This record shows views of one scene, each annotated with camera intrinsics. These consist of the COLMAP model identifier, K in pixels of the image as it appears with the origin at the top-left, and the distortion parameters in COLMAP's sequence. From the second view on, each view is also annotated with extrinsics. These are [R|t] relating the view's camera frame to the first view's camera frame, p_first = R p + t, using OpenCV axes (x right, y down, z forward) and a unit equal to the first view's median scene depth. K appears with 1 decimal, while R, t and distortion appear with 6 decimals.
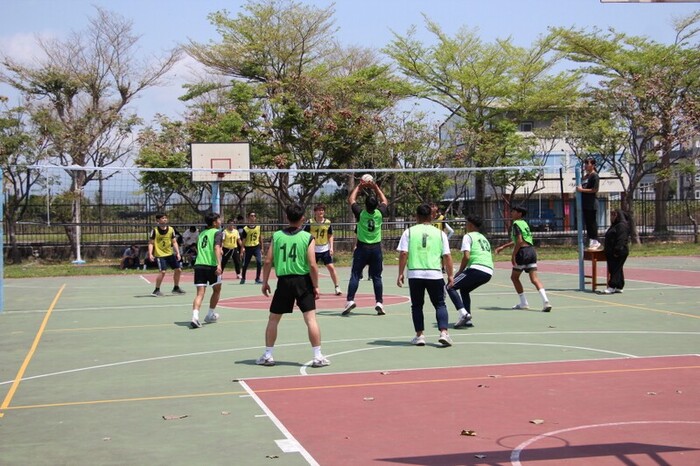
lens RADIAL K [[1103.4, 0, 348.8], [0, 1103.4, 241.0], [0, 0, 1]] dist [0.128575, 0.164949]
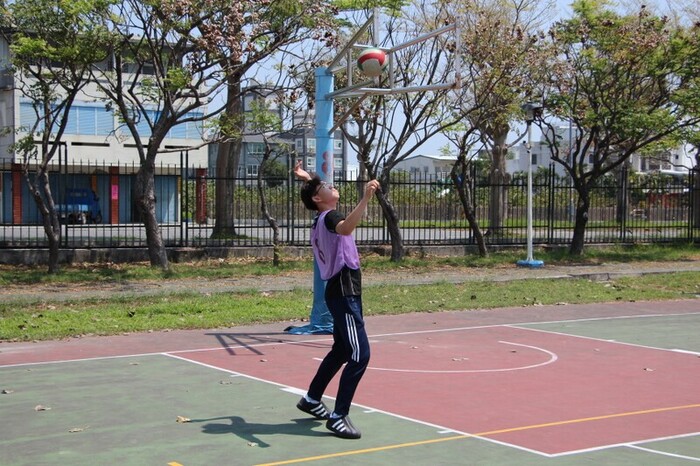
lens RADIAL K [[1103.4, 0, 348.8], [0, 1103.4, 241.0], [0, 0, 1]] dist [0.128575, 0.164949]
pose [[0.945198, 0.013256, 0.326229, 0.173326], [-0.018126, 0.999765, 0.011893, -0.014773], [-0.325995, -0.017155, 0.945216, 0.503020]]
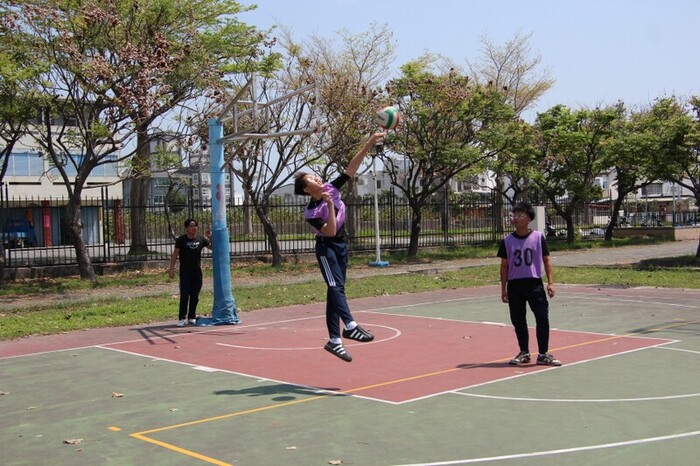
lens RADIAL K [[864.6, 0, 352.0], [0, 864.6, 250.9], [0, 0, 1]] dist [-0.046192, 0.337674]
pose [[0.894095, -0.024042, 0.447232, 0.171144], [0.020716, 0.999709, 0.012327, -0.014611], [-0.447398, -0.001756, 0.894333, 0.498421]]
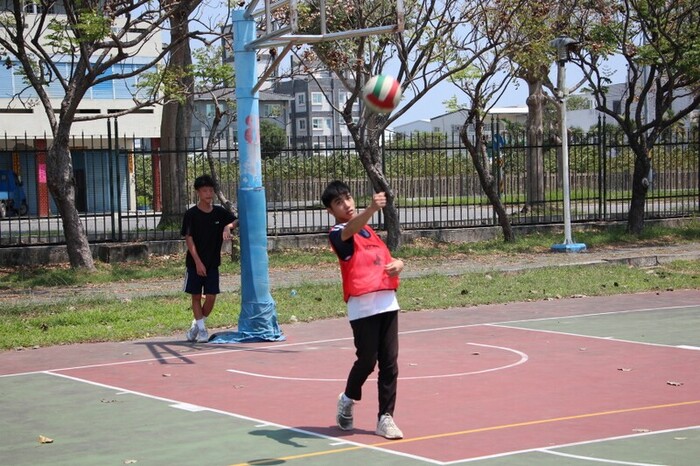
lens RADIAL K [[1490.8, 0, 349.1], [0, 1490.8, 249.5], [0, 0, 1]] dist [0.327269, -0.017597]
pose [[0.952439, -0.024412, 0.303750, 0.184214], [0.017316, 0.999511, 0.026033, -0.014340], [-0.304237, -0.019536, 0.952396, 0.474844]]
